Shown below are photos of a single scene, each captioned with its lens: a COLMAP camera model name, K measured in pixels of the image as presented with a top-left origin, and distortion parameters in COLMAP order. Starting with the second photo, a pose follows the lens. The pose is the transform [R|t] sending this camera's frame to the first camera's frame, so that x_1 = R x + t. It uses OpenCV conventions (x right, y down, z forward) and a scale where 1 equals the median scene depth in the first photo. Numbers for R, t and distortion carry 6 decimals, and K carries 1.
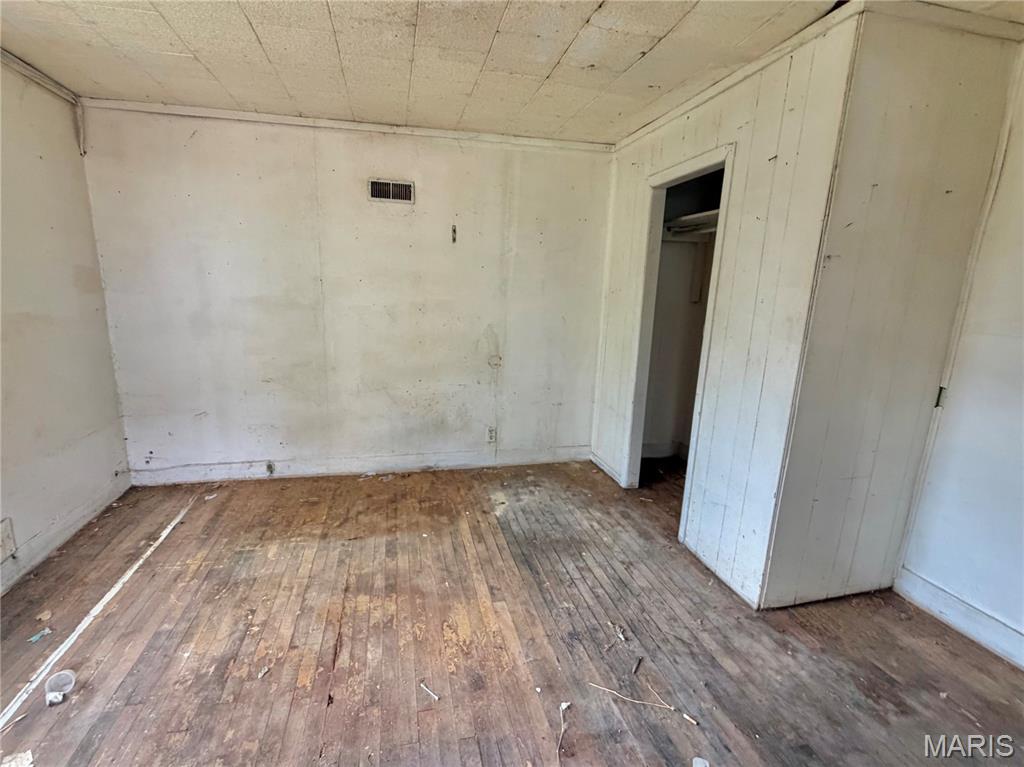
lens RADIAL K [[451.8, 0, 510.9], [0, 451.8, 380.3], [0, 0, 1]] dist [0.000215, 0.000098]
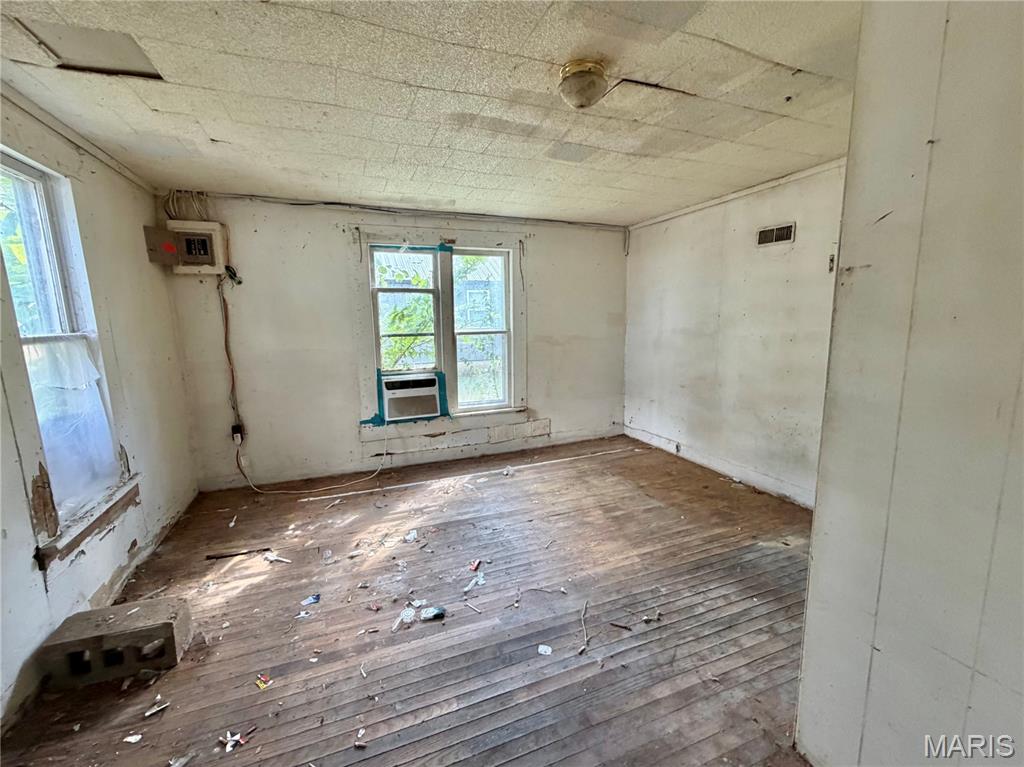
lens RADIAL K [[417.8, 0, 509.5], [0, 417.8, 384.1], [0, 0, 1]] dist [-0.000659, -0.000583]
pose [[0.186147, 0.129986, -0.973885, 0.702601], [-0.180876, 0.978803, 0.096070, -0.036923], [0.965729, 0.158269, 0.205713, 0.212313]]
